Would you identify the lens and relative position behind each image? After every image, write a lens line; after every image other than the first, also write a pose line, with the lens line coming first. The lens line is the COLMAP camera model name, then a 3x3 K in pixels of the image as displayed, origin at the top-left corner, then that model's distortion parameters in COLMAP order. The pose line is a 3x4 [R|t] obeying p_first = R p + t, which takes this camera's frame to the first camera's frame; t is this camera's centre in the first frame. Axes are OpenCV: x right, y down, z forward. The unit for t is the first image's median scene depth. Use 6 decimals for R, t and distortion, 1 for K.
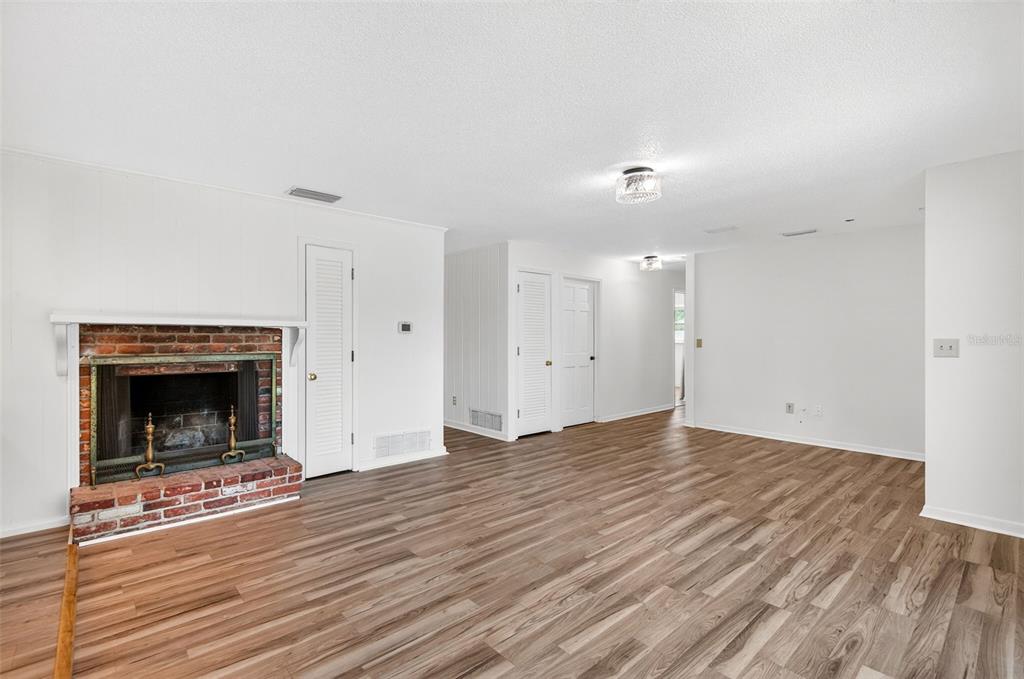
lens RADIAL K [[470.6, 0, 515.2], [0, 470.6, 337.7], [0, 0, 1]] dist [0.001383, -0.000355]
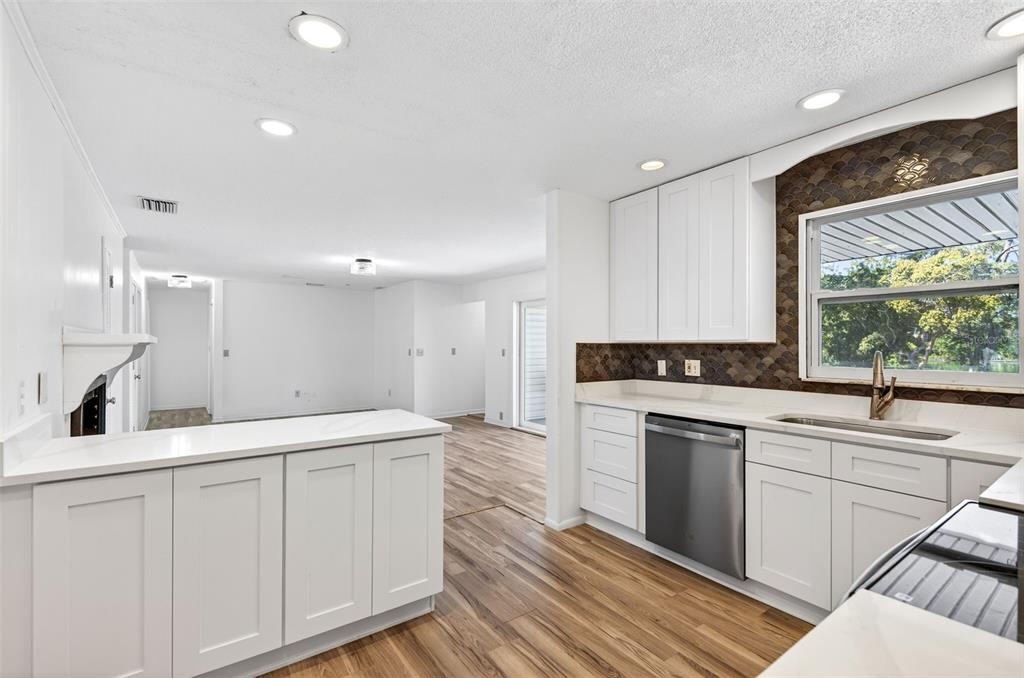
lens RADIAL K [[446.1, 0, 514.0], [0, 446.1, 342.9], [0, 0, 1]] dist [-0.000307, -0.000021]
pose [[0.108529, 0.004182, 0.994084, -1.487644], [-0.000682, 0.999991, -0.004132, -0.021141], [-0.994093, -0.000229, 0.108531, 0.207149]]
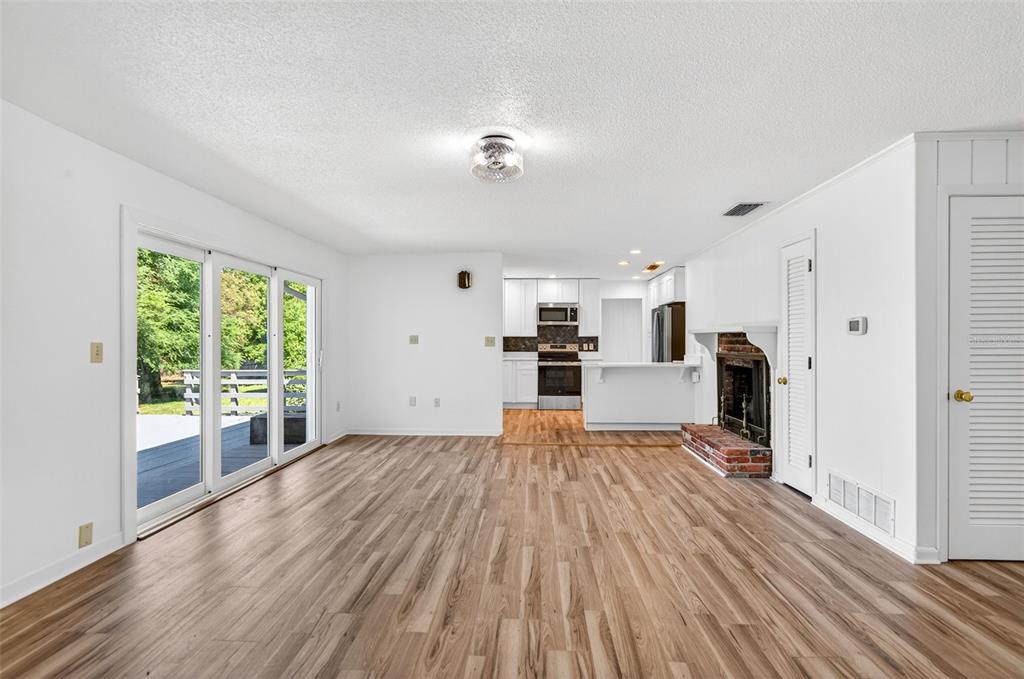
lens RADIAL K [[470.5, 0, 509.9], [0, 470.5, 340.7], [0, 0, 1]] dist [-0.001938, -0.000102]
pose [[-0.712304, 0.000183, -0.701871, 0.842299], [-0.000067, 1.000000, 0.000329, -0.001680], [0.701871, 0.000281, -0.712304, 1.637564]]
